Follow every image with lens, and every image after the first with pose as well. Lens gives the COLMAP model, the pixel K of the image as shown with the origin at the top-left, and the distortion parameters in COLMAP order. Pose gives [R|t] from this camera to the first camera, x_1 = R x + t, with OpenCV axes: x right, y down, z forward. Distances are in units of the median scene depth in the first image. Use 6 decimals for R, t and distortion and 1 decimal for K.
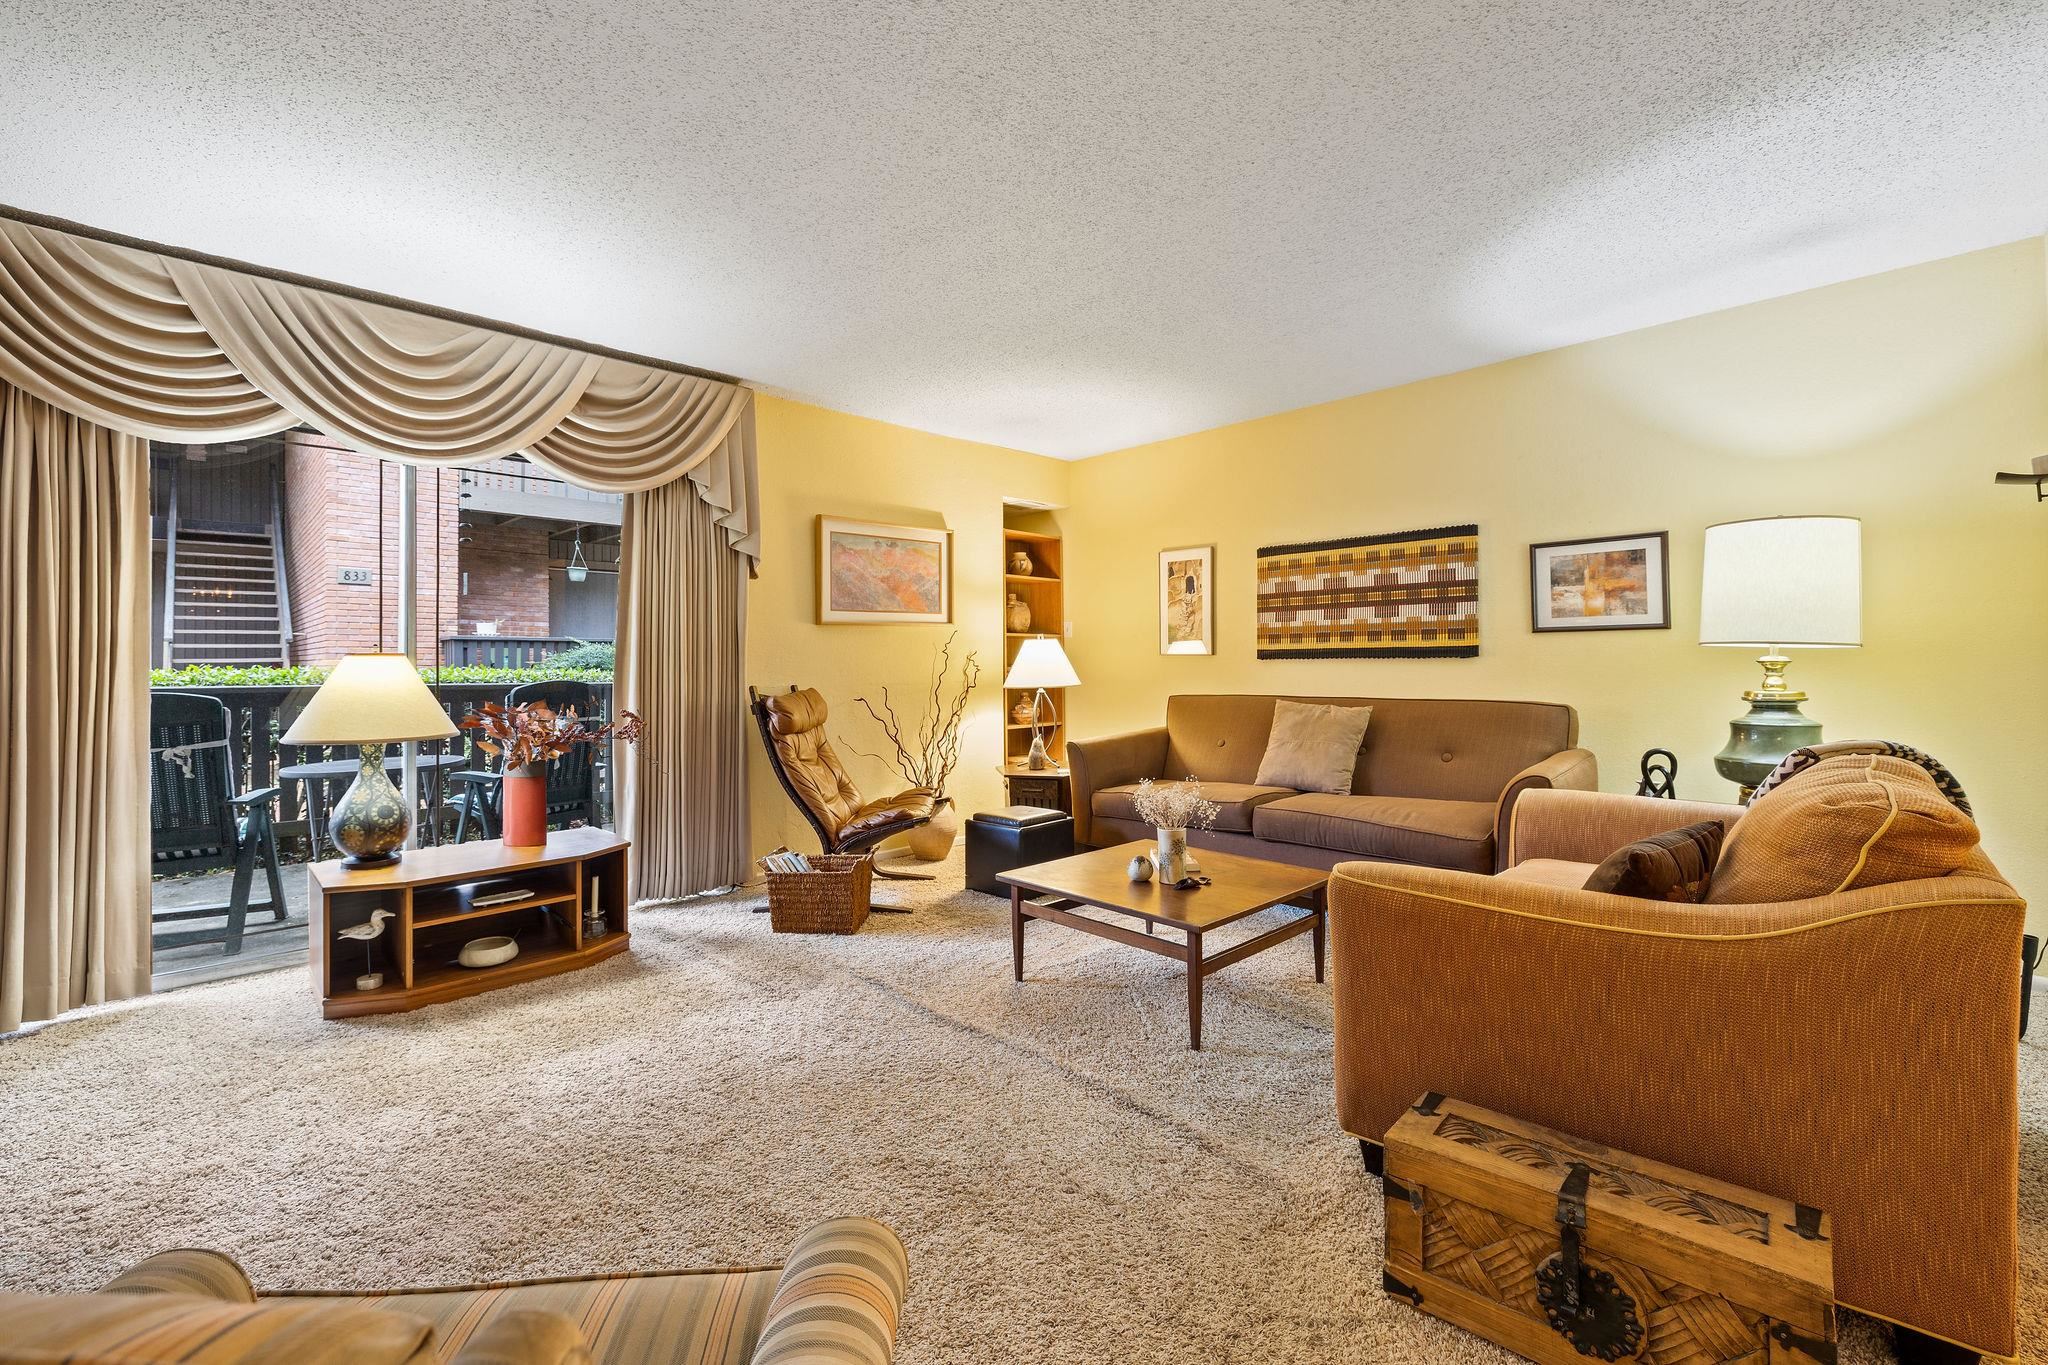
lens RADIAL K [[868.5, 0, 1024.2], [0, 868.5, 668.9], [0, 0, 1]] dist [-0.001276, -0.000069]
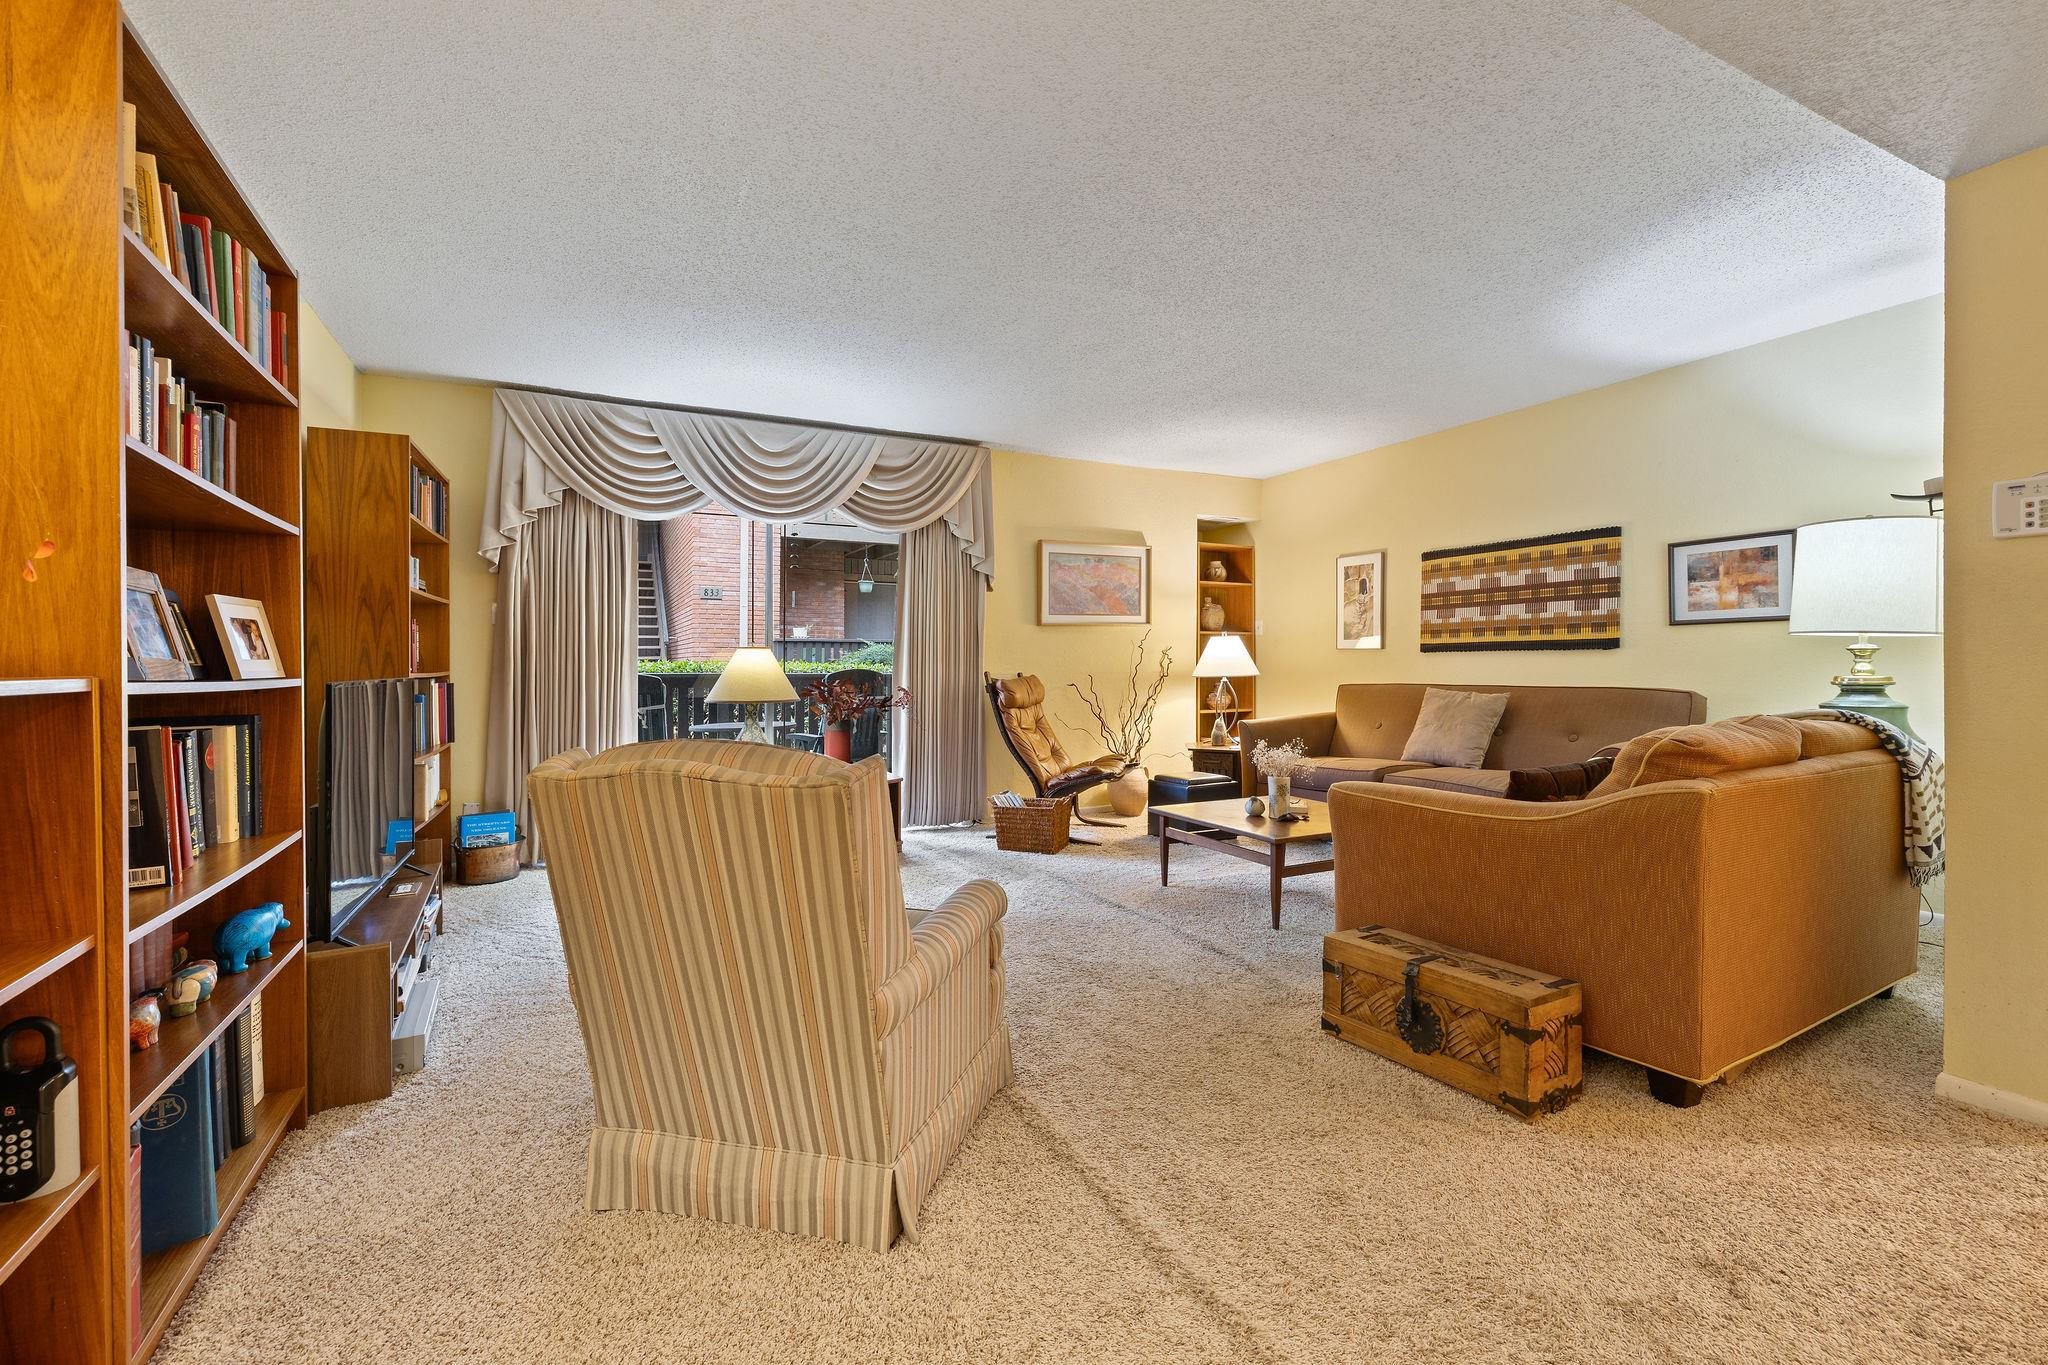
lens RADIAL K [[876.1, 0, 1014.3], [0, 876.1, 679.0], [0, 0, 1]] dist [0.003440, 0.000168]
pose [[0.953983, 0.006834, -0.299783, 0.126918], [-0.003890, 0.999938, 0.010417, 0.015501], [0.299836, -0.008771, 0.953951, -0.266929]]
